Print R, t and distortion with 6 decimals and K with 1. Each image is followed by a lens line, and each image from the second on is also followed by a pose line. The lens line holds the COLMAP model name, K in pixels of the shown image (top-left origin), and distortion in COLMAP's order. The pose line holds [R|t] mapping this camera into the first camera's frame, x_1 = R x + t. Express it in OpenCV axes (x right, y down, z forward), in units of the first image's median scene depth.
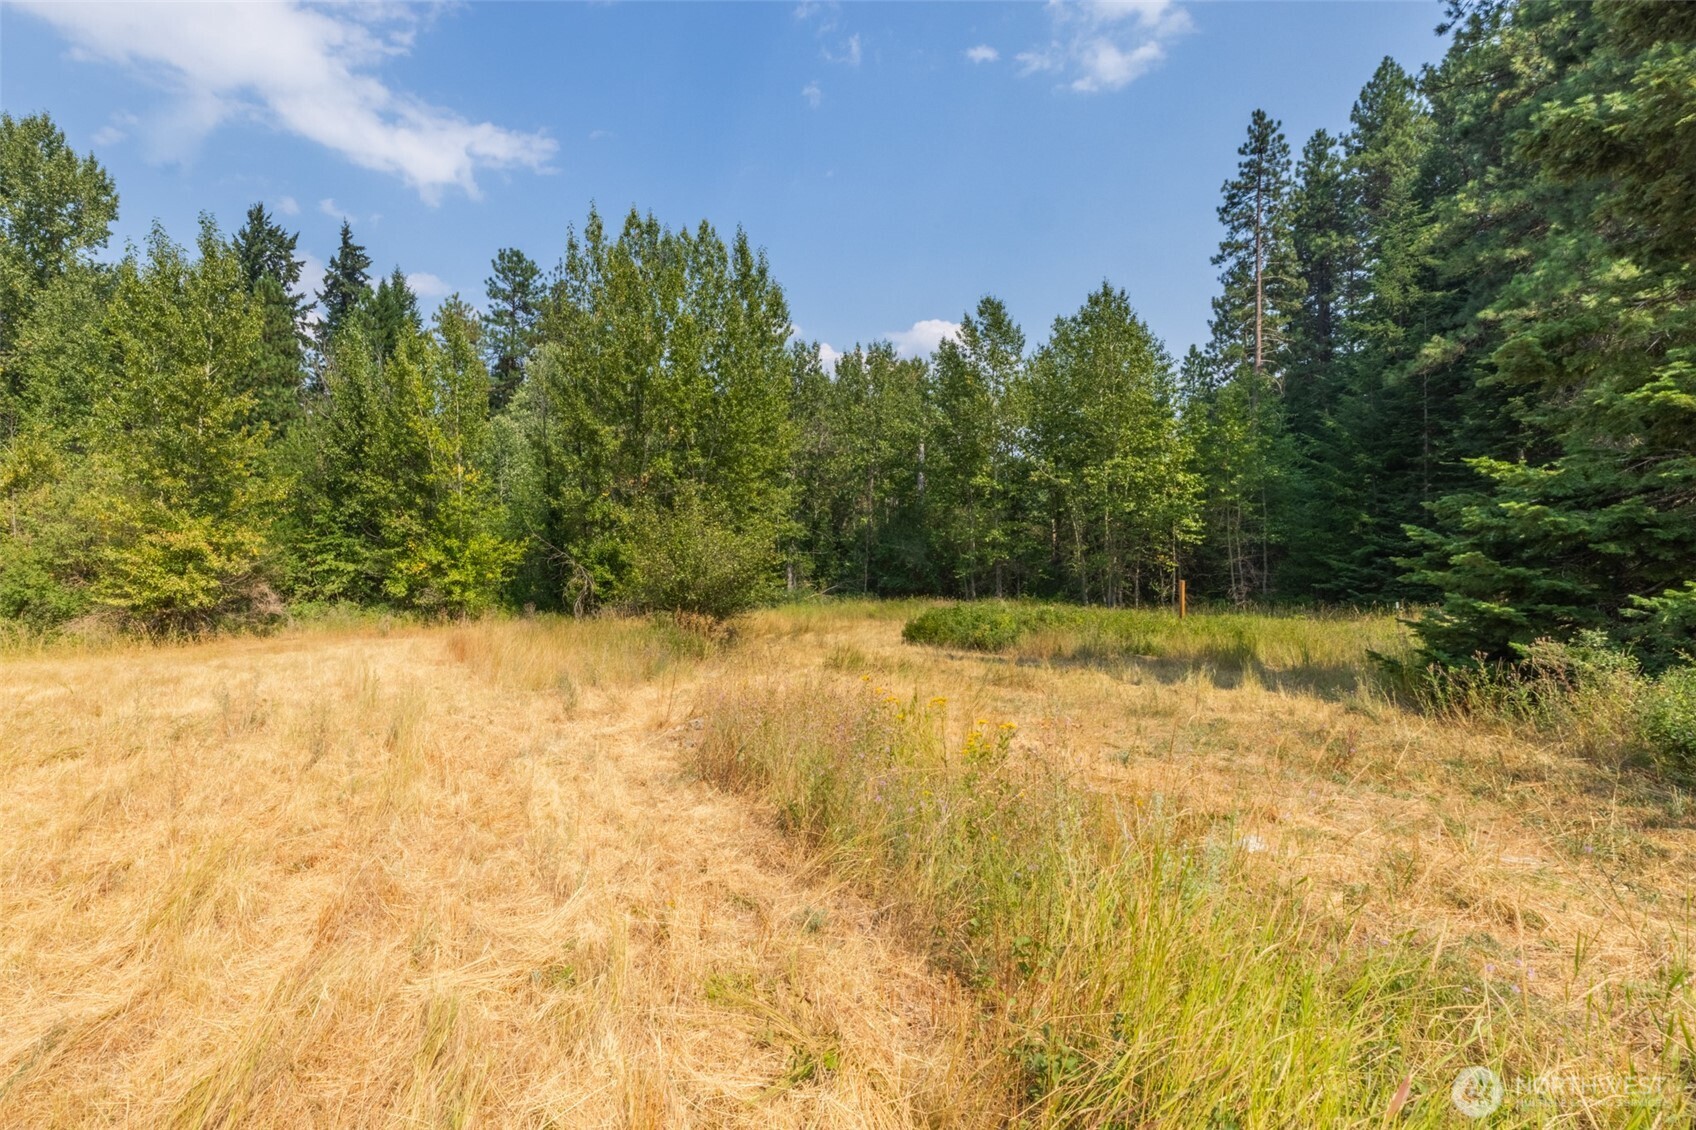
lens RADIAL K [[790.4, 0, 674.7], [0, 790.4, 563.1], [0, 0, 1]] dist [-0.001396, -0.000112]
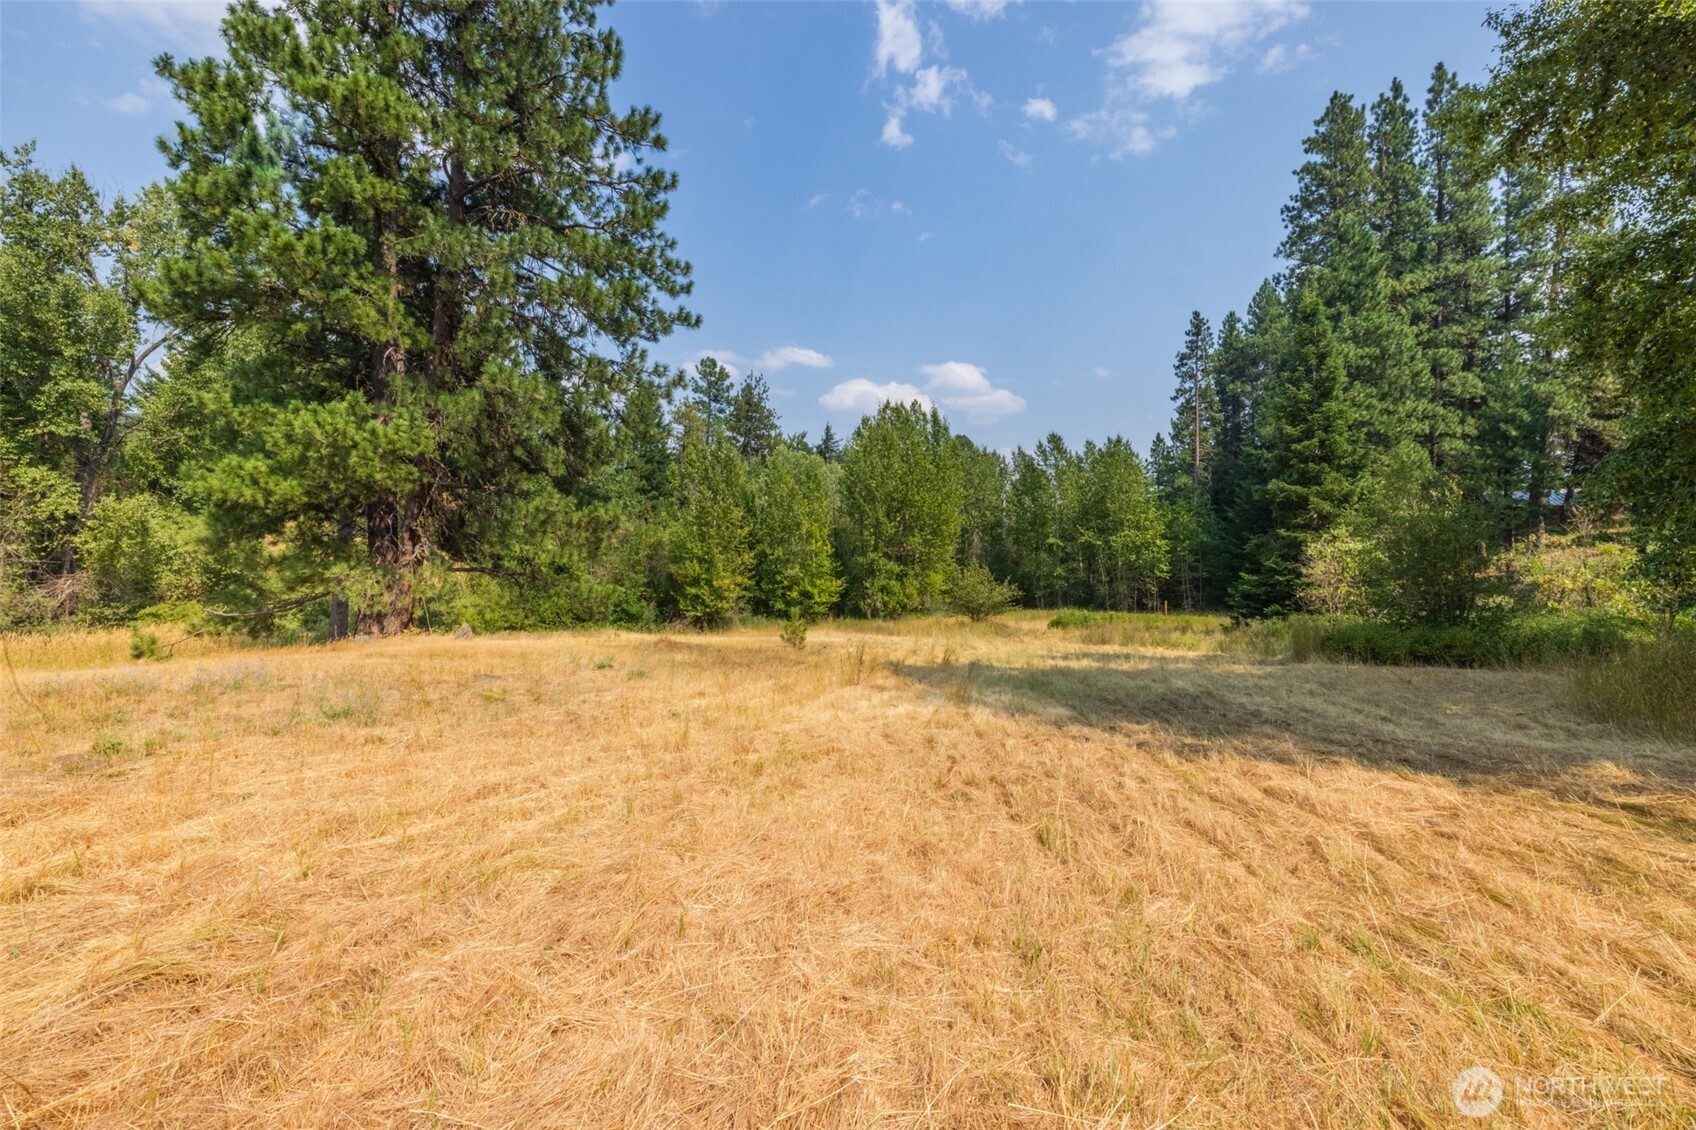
lens RADIAL K [[734.6, 0, 825.6], [0, 734.6, 559.1], [0, 0, 1]] dist [0.000781, -0.000050]
pose [[0.987181, 0.003809, 0.159558, -0.290798], [-0.000106, 0.999731, -0.023210, -0.020908], [-0.159604, 0.022896, 0.986916, -0.413434]]
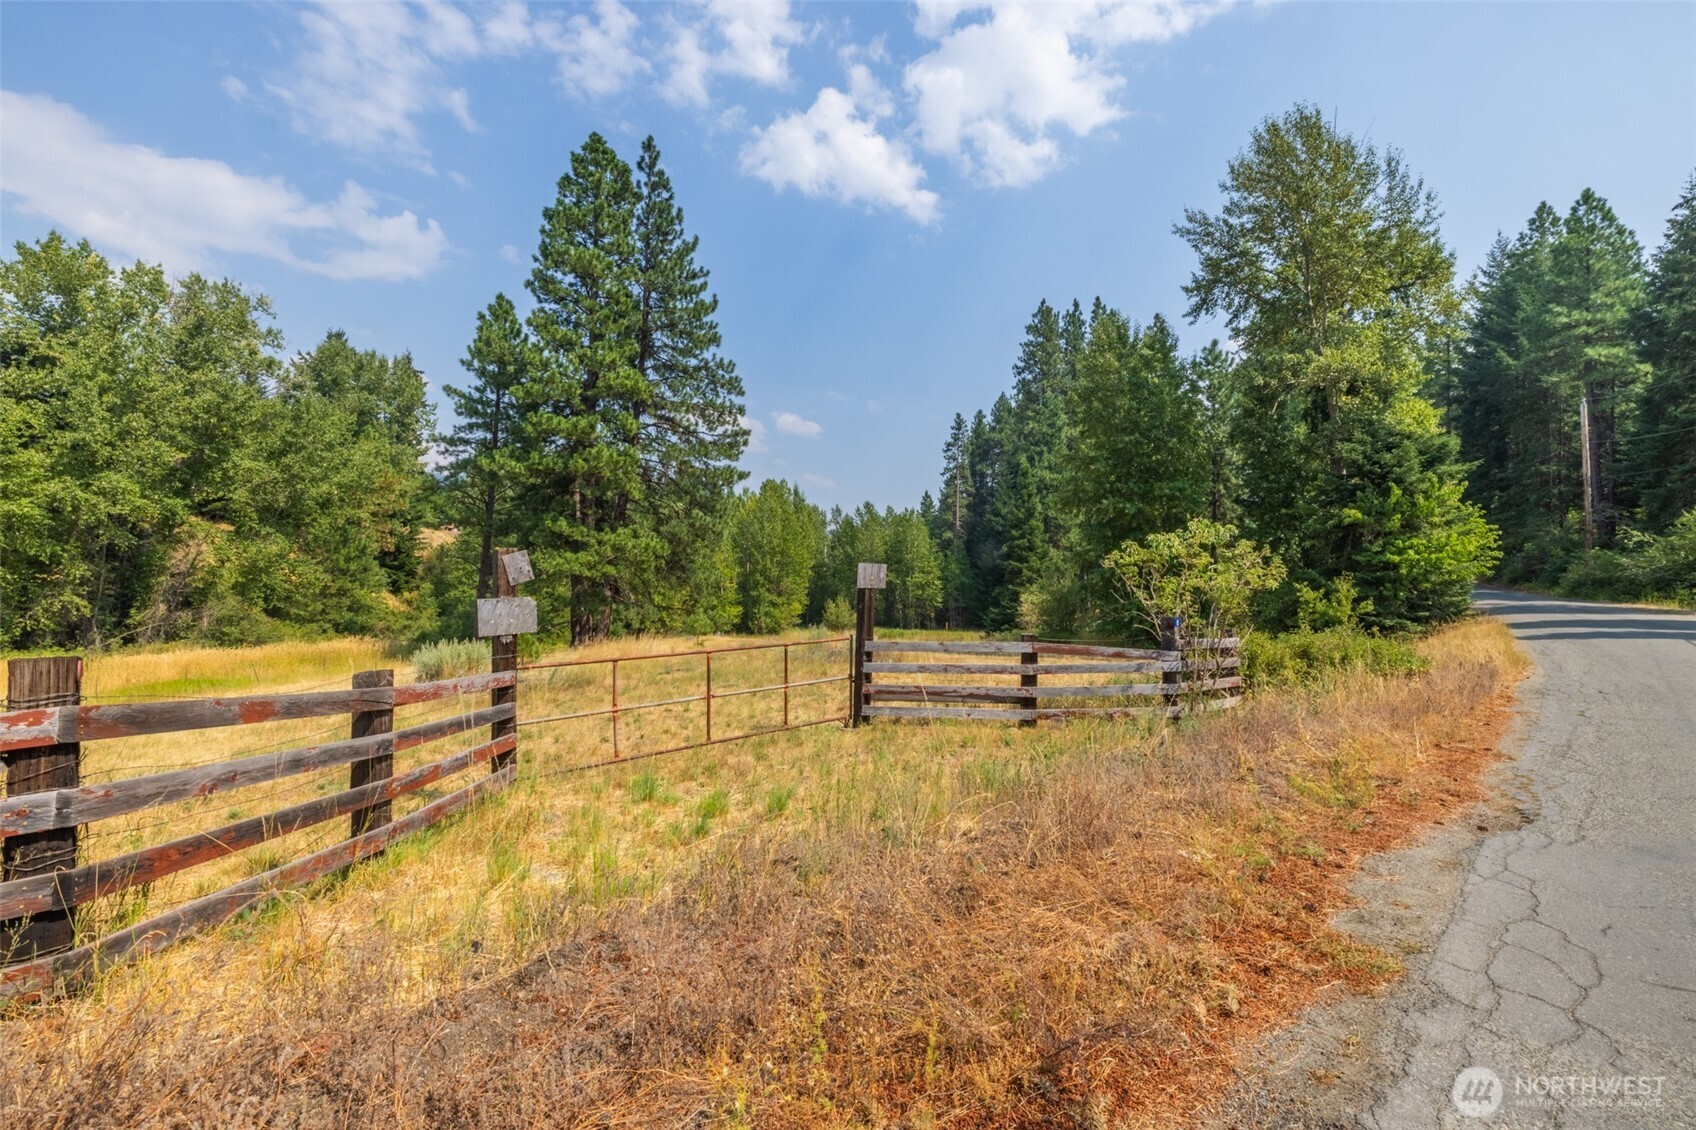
lens RADIAL K [[756.3, 0, 835.6], [0, 756.3, 567.7], [0, 0, 1]] dist [-0.001571, -0.000043]
pose [[0.881764, 0.031122, 0.470662, -0.637346], [-0.013711, 0.999090, -0.040378, -0.036048], [-0.471491, 0.029151, 0.881389, -0.809660]]
